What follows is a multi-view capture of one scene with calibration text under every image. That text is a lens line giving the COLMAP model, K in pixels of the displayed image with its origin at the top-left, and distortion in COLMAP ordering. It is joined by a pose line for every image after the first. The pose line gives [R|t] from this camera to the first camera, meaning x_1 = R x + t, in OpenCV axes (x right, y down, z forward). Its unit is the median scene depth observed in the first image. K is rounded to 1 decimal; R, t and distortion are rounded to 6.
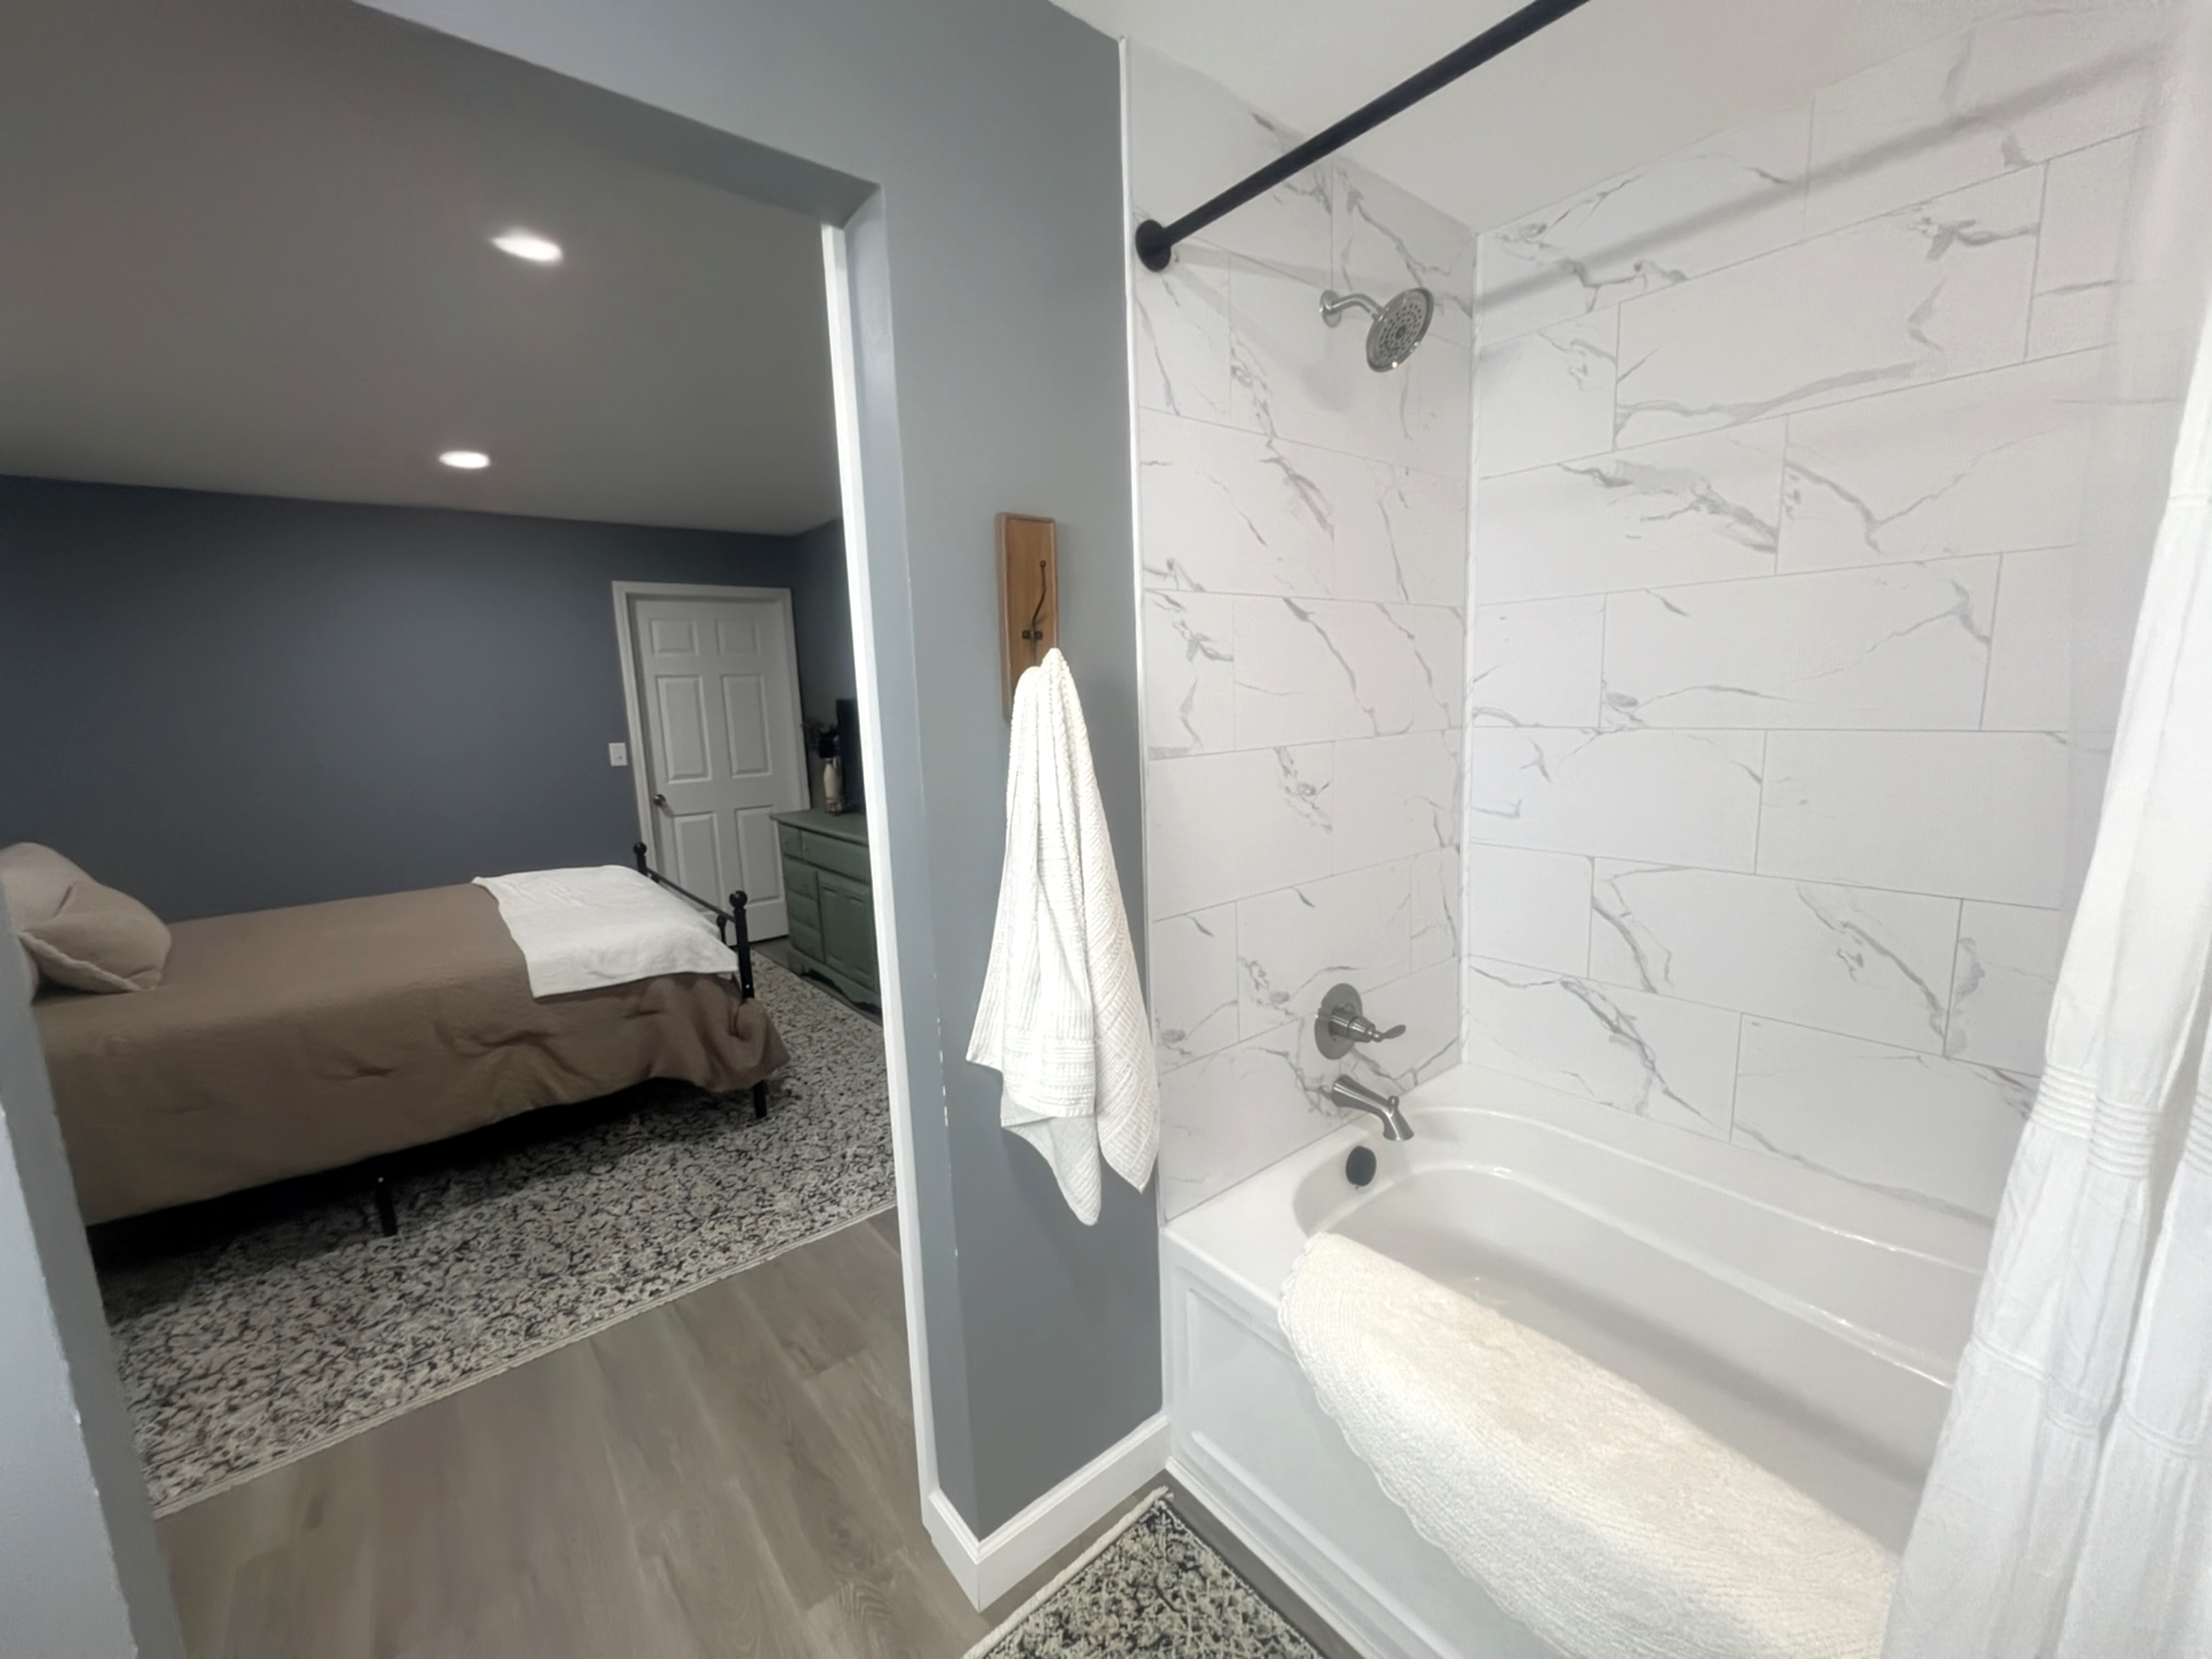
lens RADIAL K [[884.2, 0, 1108.9], [0, 884.2, 831.8], [0, 0, 1]] dist [0.000506, 0.000496]
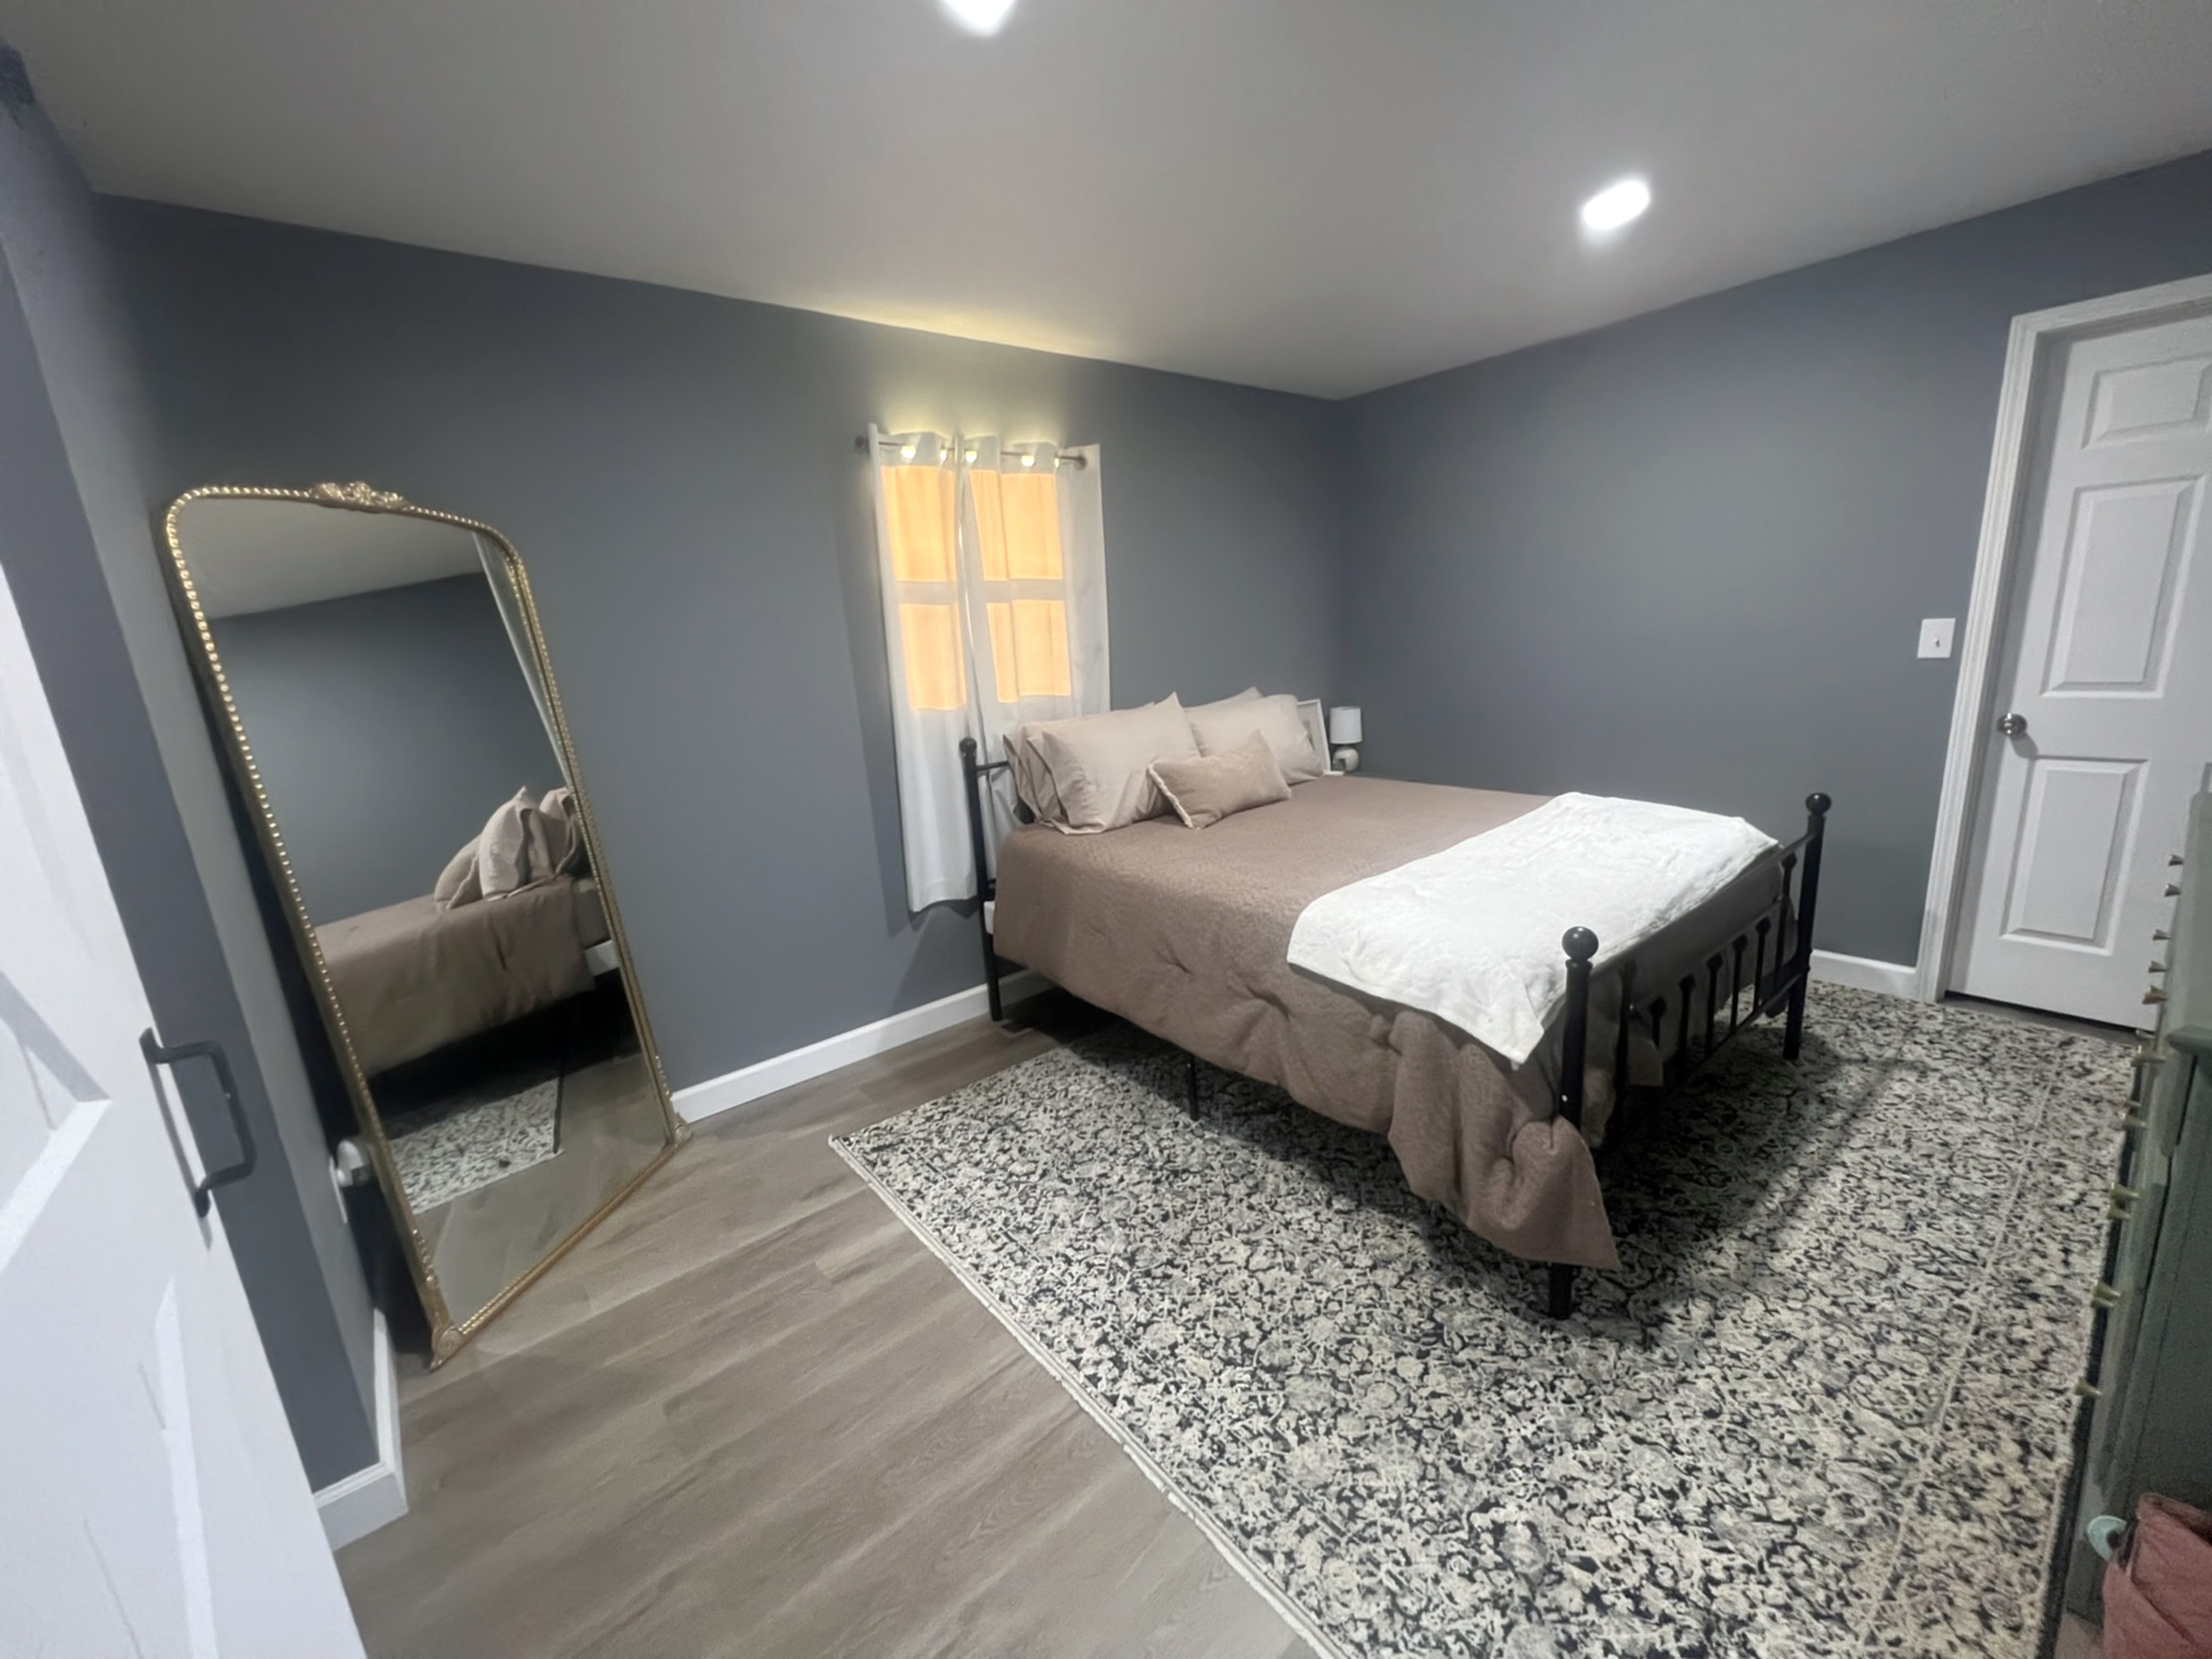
lens RADIAL K [[884.2, 0, 1110.9], [0, 884.2, 827.3], [0, 0, 1]] dist [0.000506, 0.000496]
pose [[-0.000381, 0.254592, -0.967049, 0.092712], [-0.093297, 0.962822, 0.253515, -0.117903], [0.995638, 0.090319, 0.023386, 0.818992]]
